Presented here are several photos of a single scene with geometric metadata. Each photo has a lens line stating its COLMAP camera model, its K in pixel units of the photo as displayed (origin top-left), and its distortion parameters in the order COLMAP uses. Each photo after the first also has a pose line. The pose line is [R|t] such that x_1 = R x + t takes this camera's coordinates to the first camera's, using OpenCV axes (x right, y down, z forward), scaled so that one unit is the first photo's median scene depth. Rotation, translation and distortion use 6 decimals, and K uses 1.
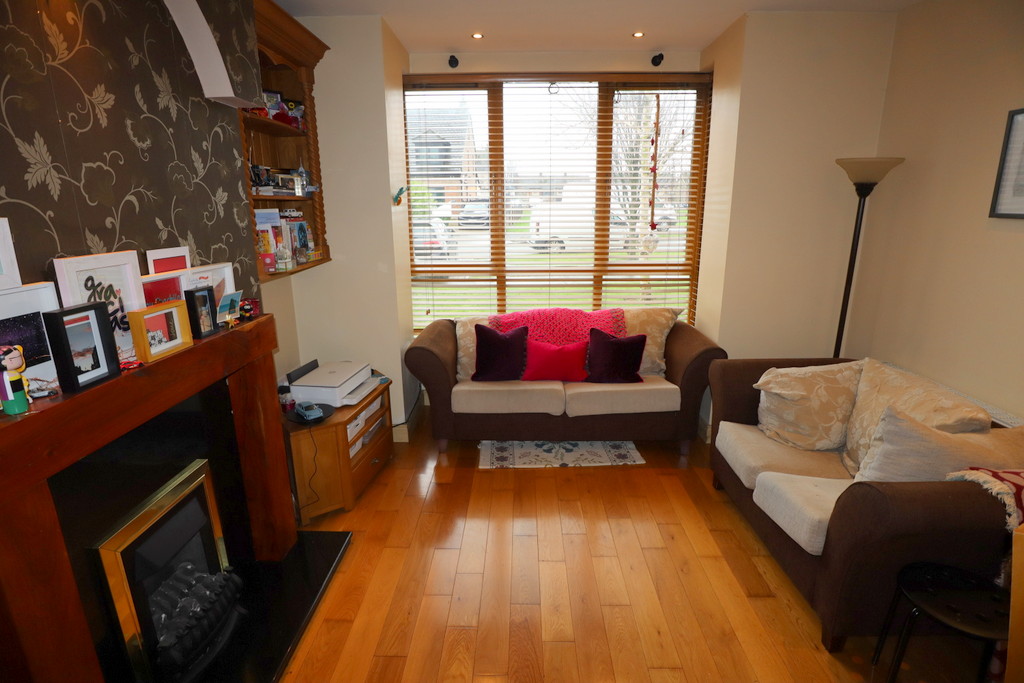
lens RADIAL K [[519.5, 0, 512.3], [0, 519.5, 343.5], [0, 0, 1]] dist [-0.017338, -0.000113]
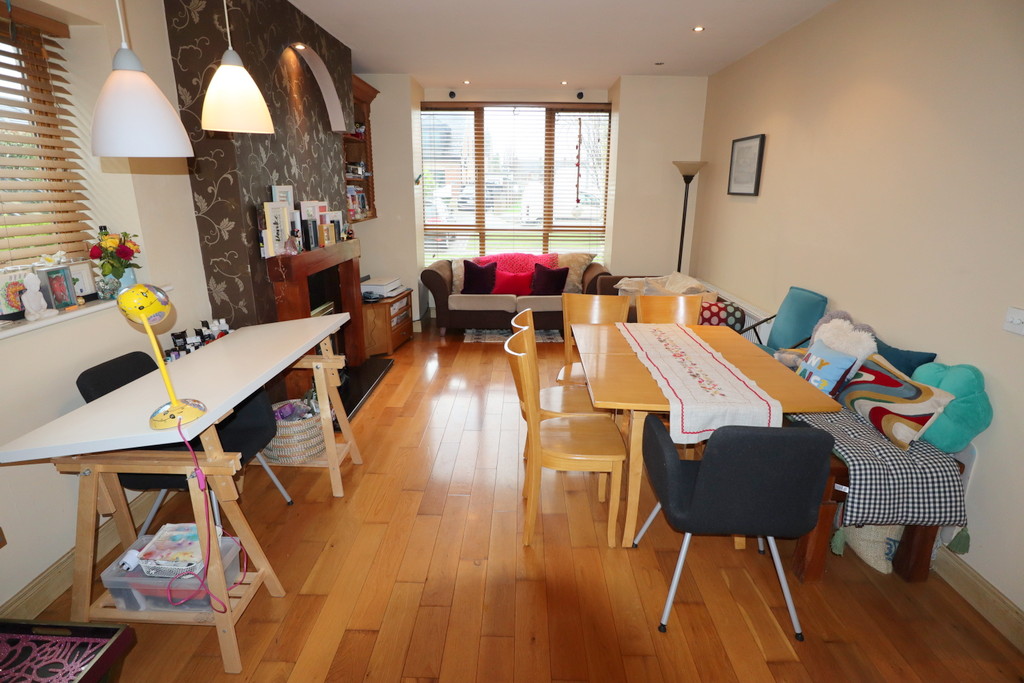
lens RADIAL K [[519.5, 0, 512.3], [0, 519.5, 339.6], [0, 0, 1]] dist [-0.017338, -0.000113]
pose [[0.999894, 0.014498, 0.001614, 0.078582], [-0.014531, 0.999632, 0.022912, 0.168182], [-0.001281, -0.022933, 0.999736, -0.606507]]
